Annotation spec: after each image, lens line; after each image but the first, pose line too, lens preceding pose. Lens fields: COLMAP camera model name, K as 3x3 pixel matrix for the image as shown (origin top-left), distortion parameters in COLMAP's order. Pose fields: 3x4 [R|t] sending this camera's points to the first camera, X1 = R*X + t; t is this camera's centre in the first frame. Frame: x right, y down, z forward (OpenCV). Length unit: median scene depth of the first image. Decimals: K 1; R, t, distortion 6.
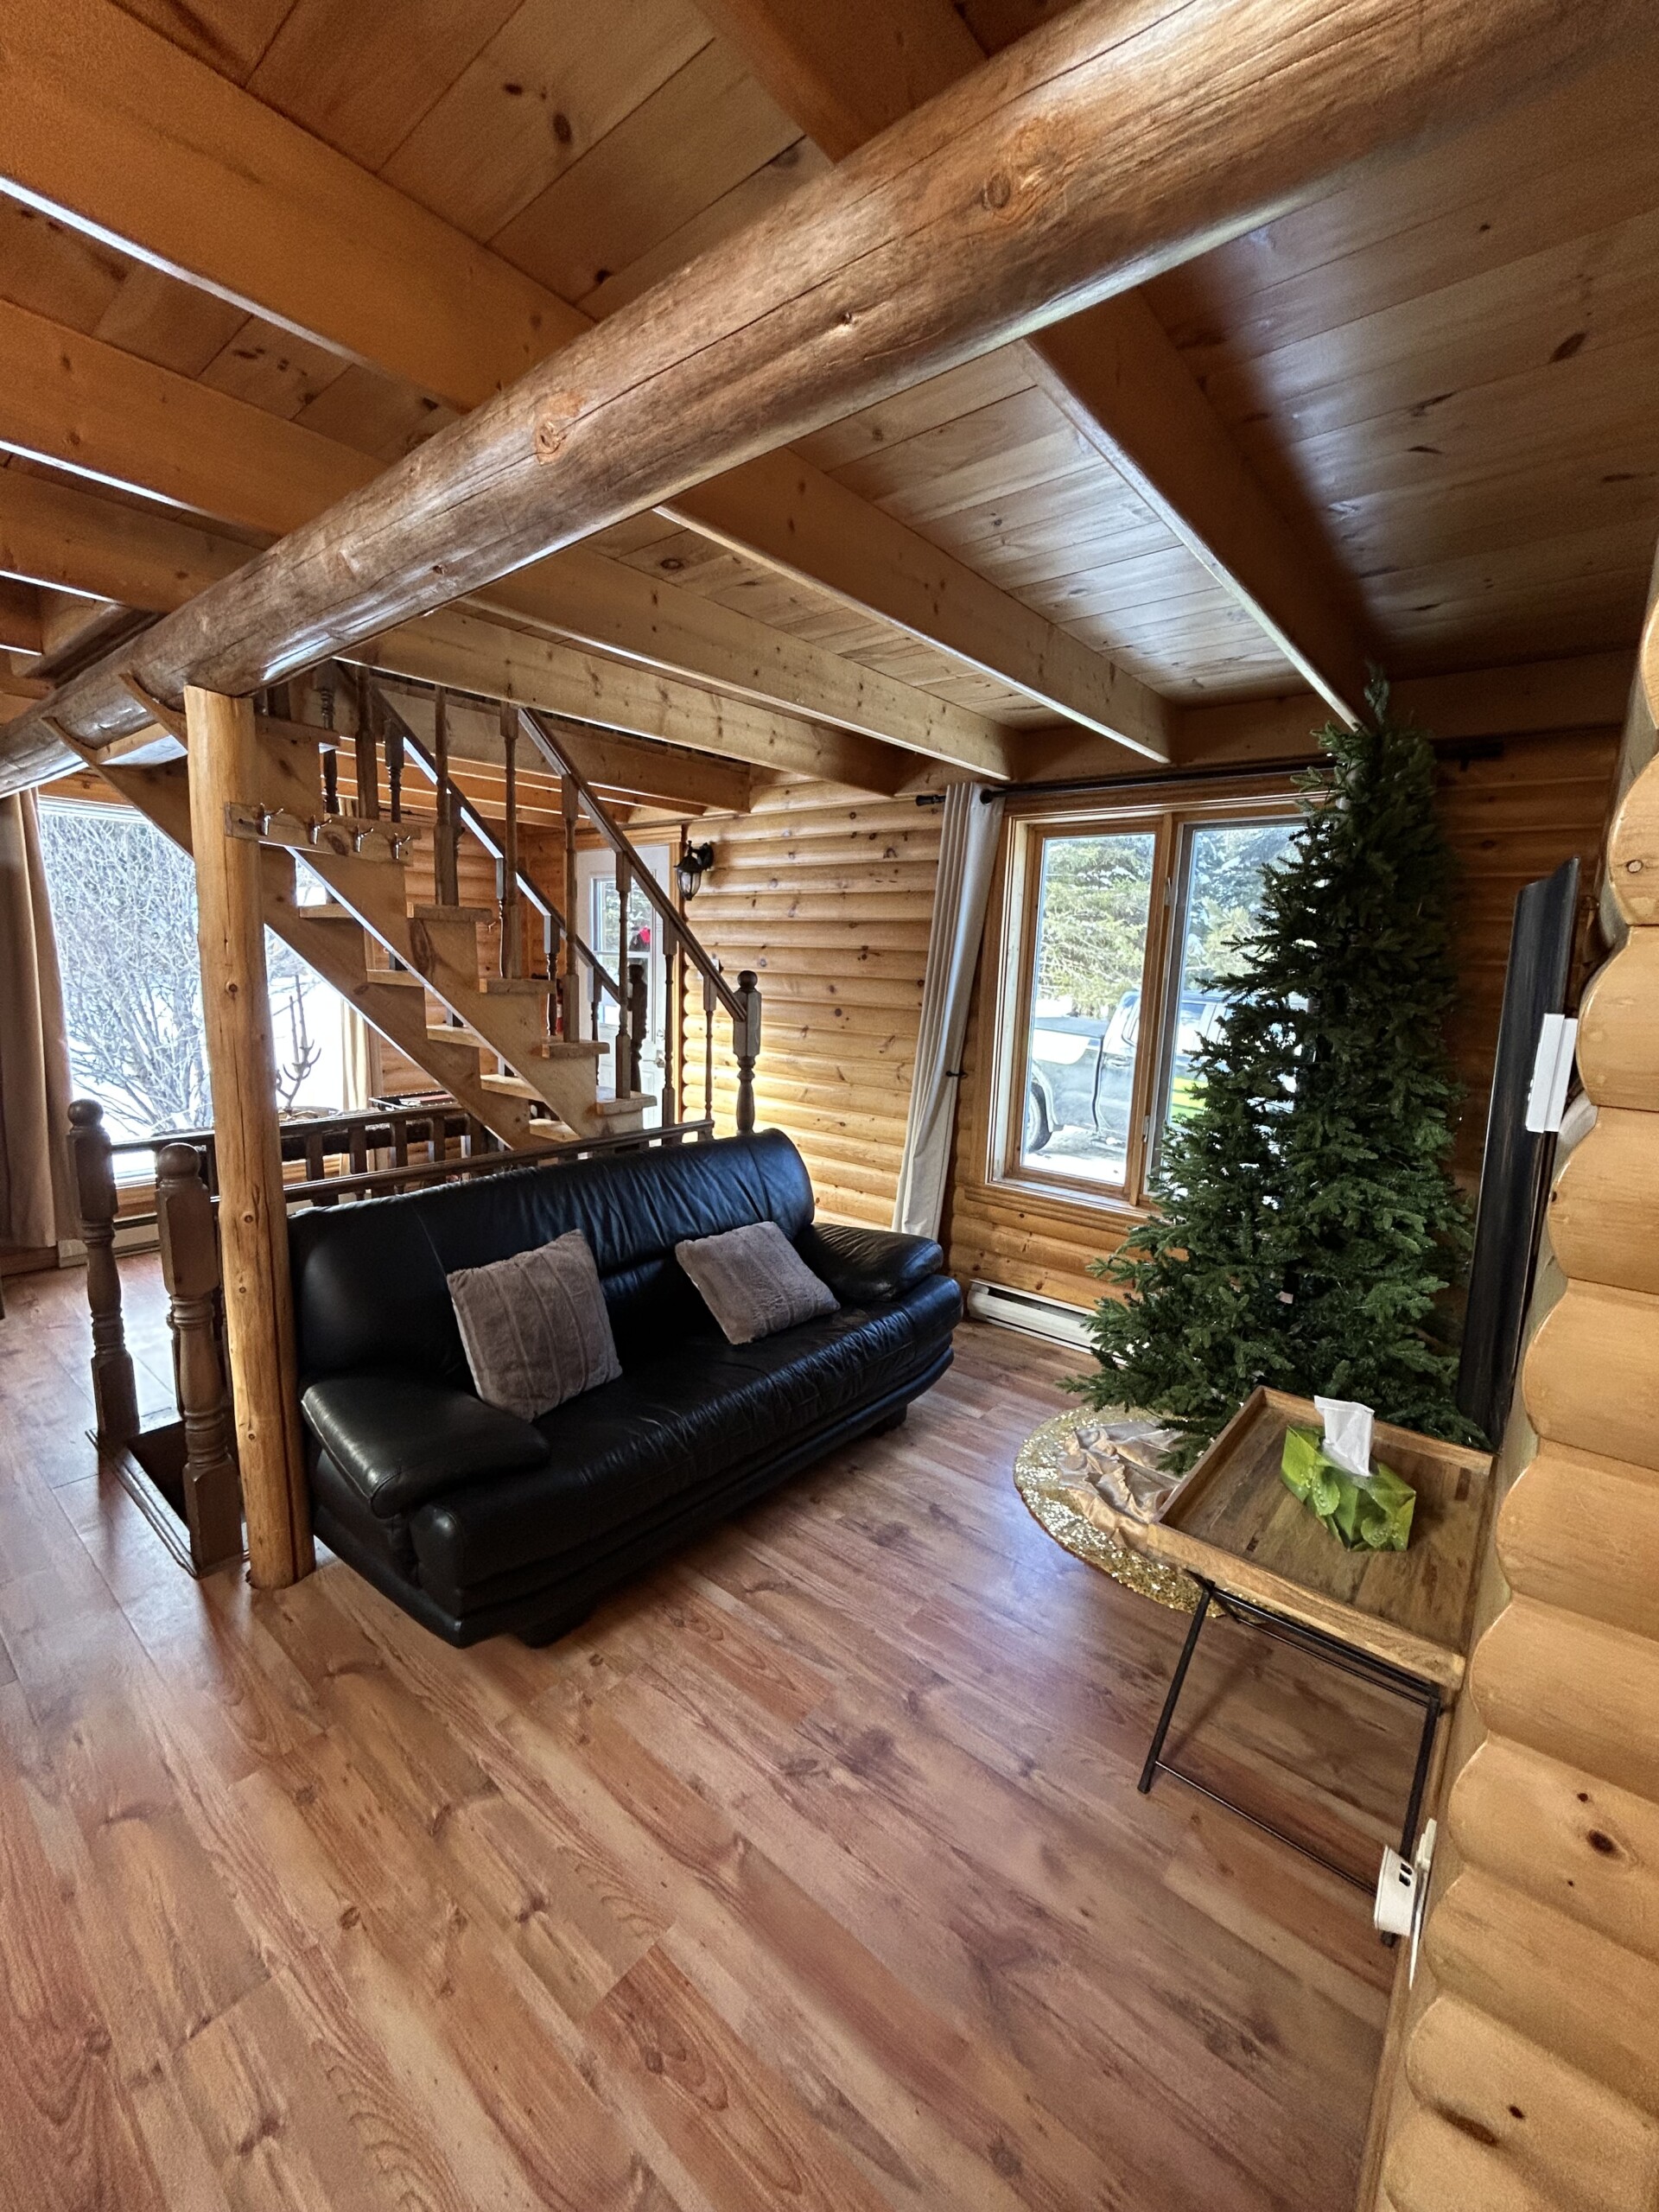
lens RADIAL K [[903.0, 0, 816.1], [0, 903.0, 1102.8], [0, 0, 1]] dist [0.001855, 0.000315]
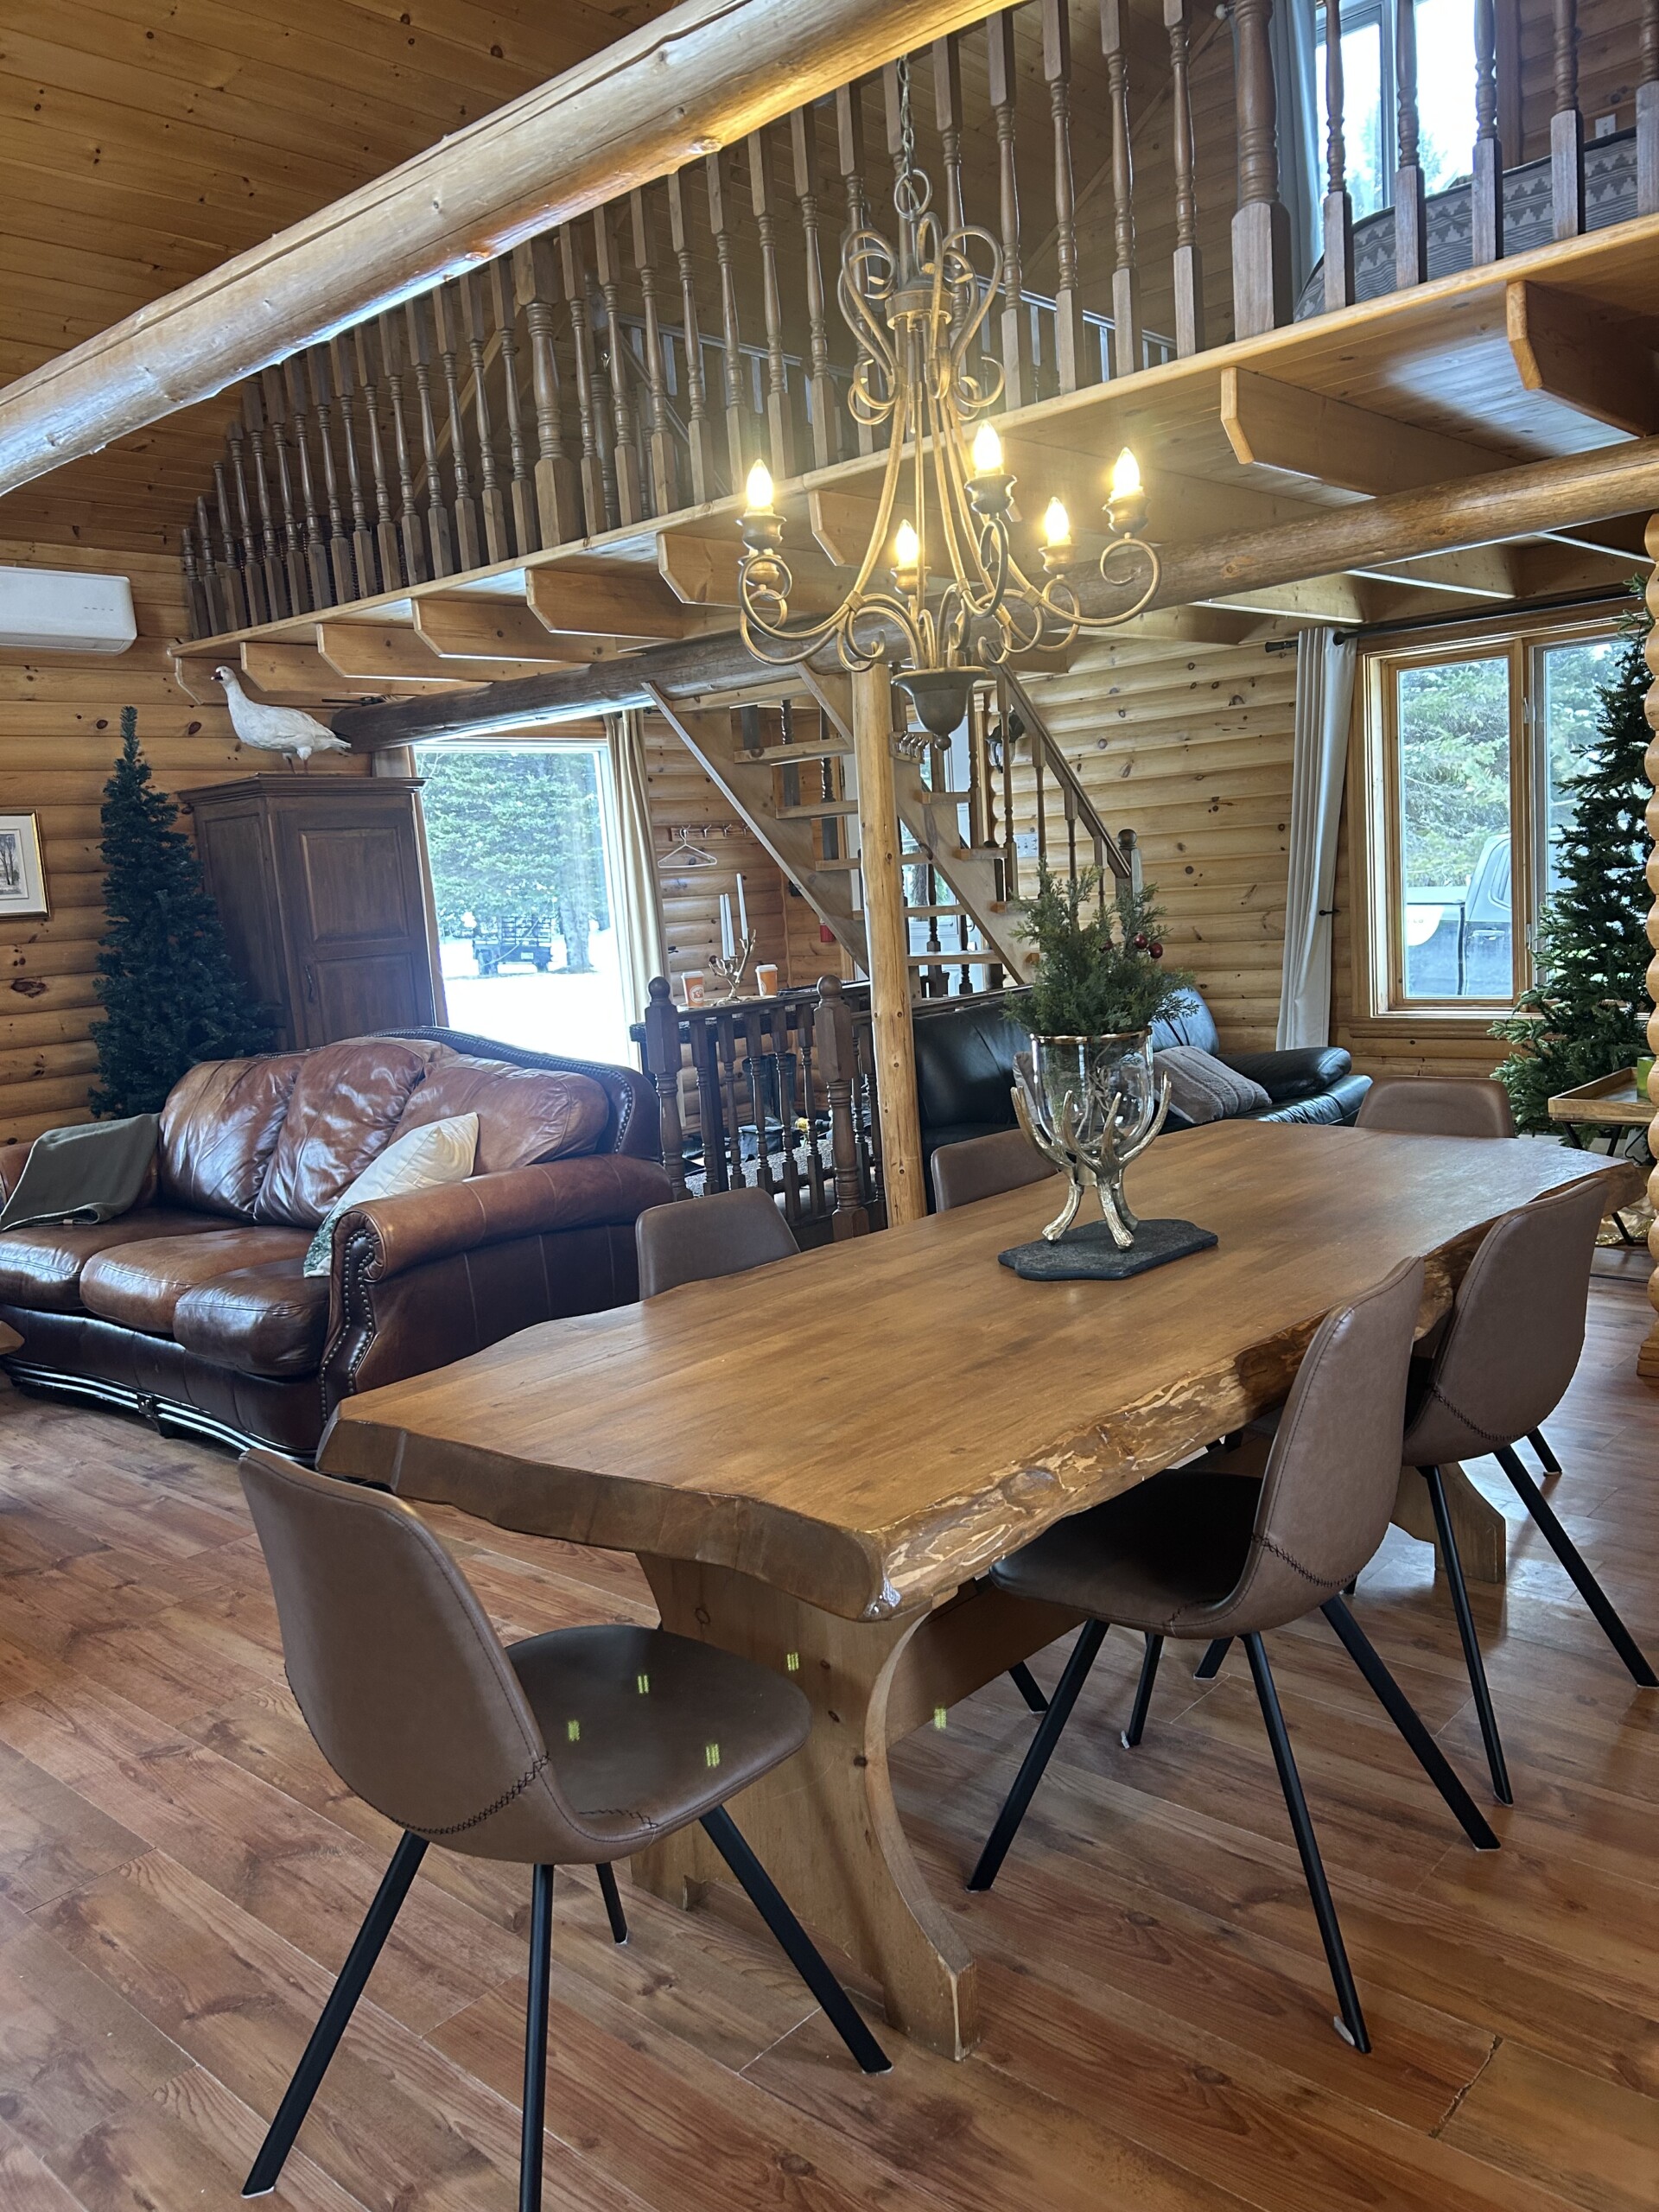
lens RADIAL K [[1670.9, 0, 836.9], [0, 1670.9, 1108.0], [0, 0, 1]] dist [0.049456, -0.052568]
pose [[0.994007, -0.098847, -0.046690, -0.337488], [0.097958, 0.994970, -0.020956, 0.177329], [0.048527, 0.016257, 0.998690, -0.924069]]
